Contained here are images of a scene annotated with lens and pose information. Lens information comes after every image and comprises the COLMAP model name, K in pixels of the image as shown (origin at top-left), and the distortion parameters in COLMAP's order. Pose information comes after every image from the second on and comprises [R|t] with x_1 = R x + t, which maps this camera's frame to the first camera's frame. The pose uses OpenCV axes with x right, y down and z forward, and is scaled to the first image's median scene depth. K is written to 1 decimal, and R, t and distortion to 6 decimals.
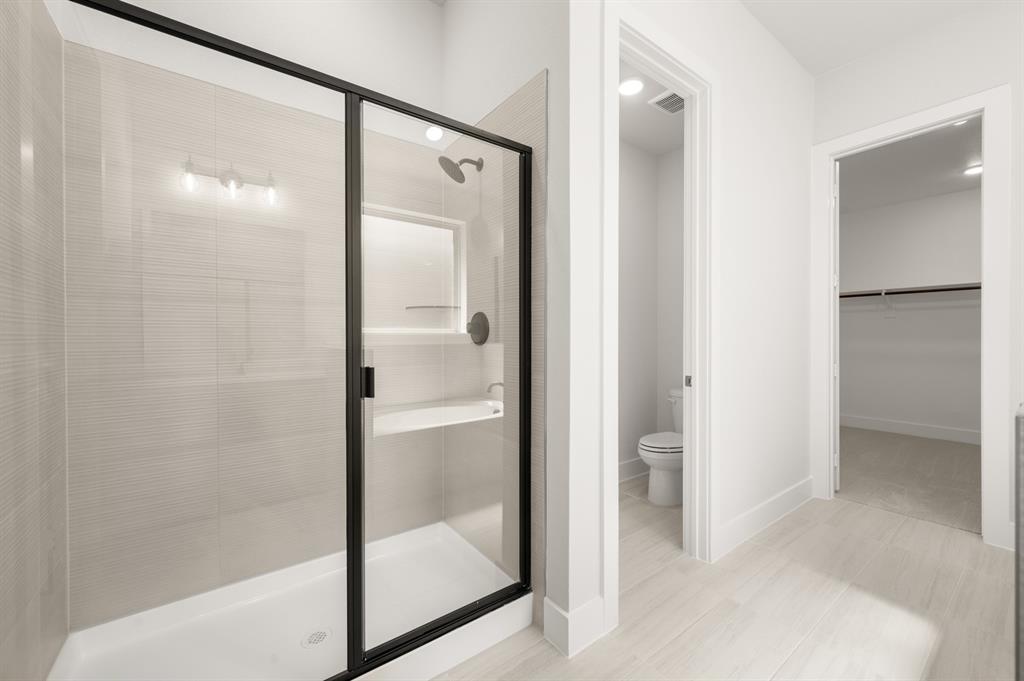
lens RADIAL K [[403.1, 0, 512.0], [0, 403.1, 340.5], [0, 0, 1]] dist [0.000549, 0.000183]
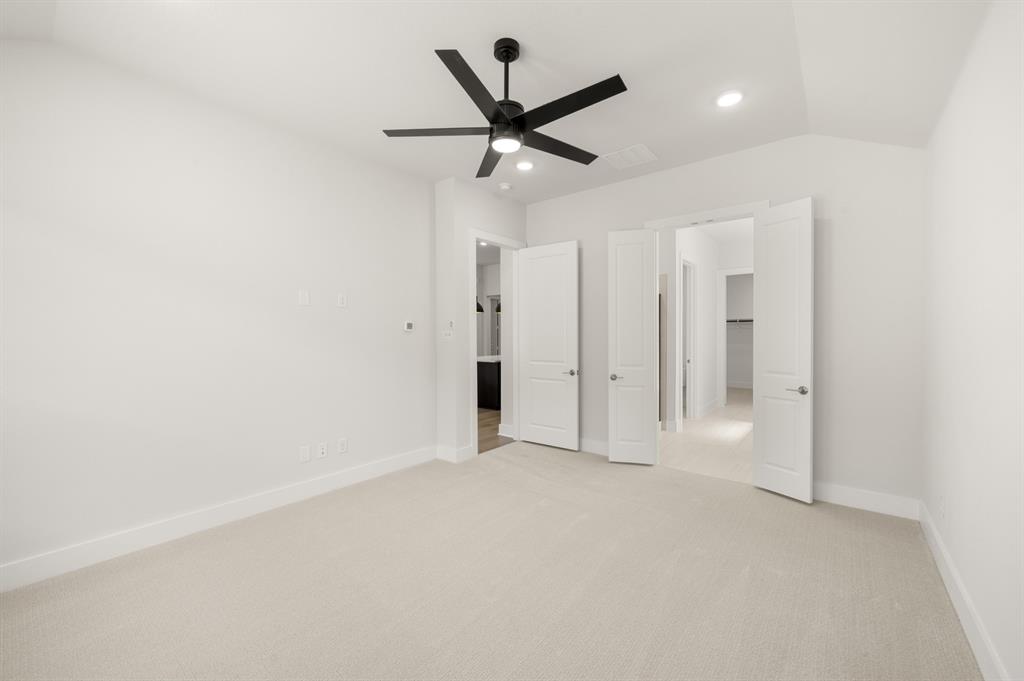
lens RADIAL K [[403.1, 0, 512.0], [0, 403.1, 340.5], [0, 0, 1]] dist [0.000549, 0.000183]
pose [[0.968908, 0.002413, 0.247411, -1.834776], [0.000742, 0.999920, -0.012660, -0.018337], [-0.247422, 0.012450, 0.968828, -1.846414]]
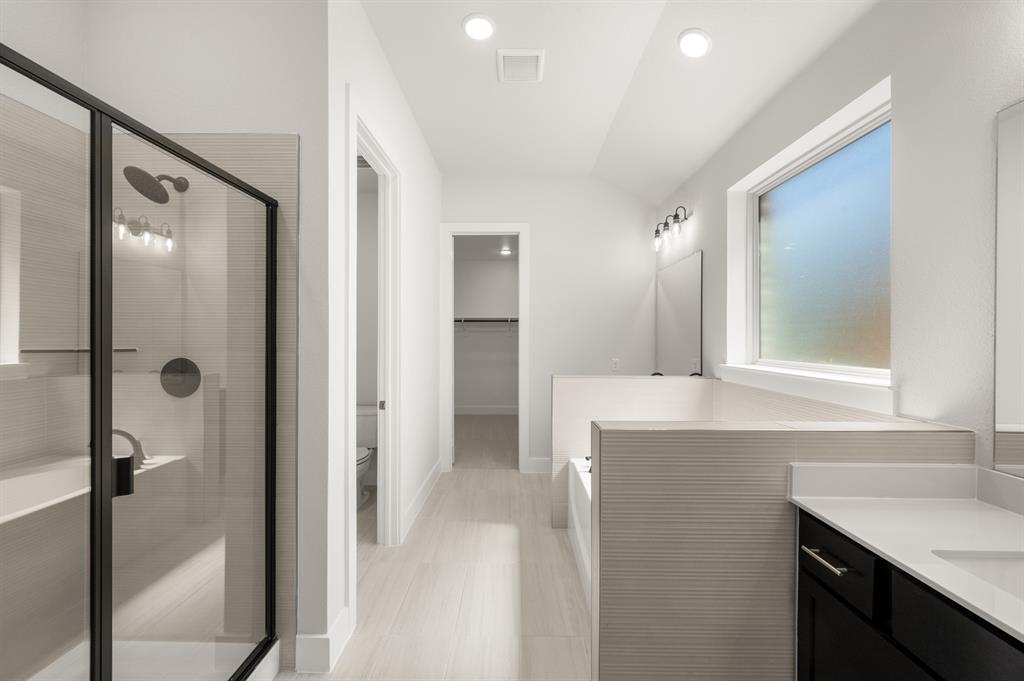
lens RADIAL K [[403.1, 0, 512.0], [0, 403.1, 340.5], [0, 0, 1]] dist [0.000549, 0.000183]
pose [[0.604916, -0.001633, 0.796287, -0.346229], [0.004069, 0.999991, -0.001040, -0.106938], [-0.796279, 0.003870, 0.604918, -0.070421]]
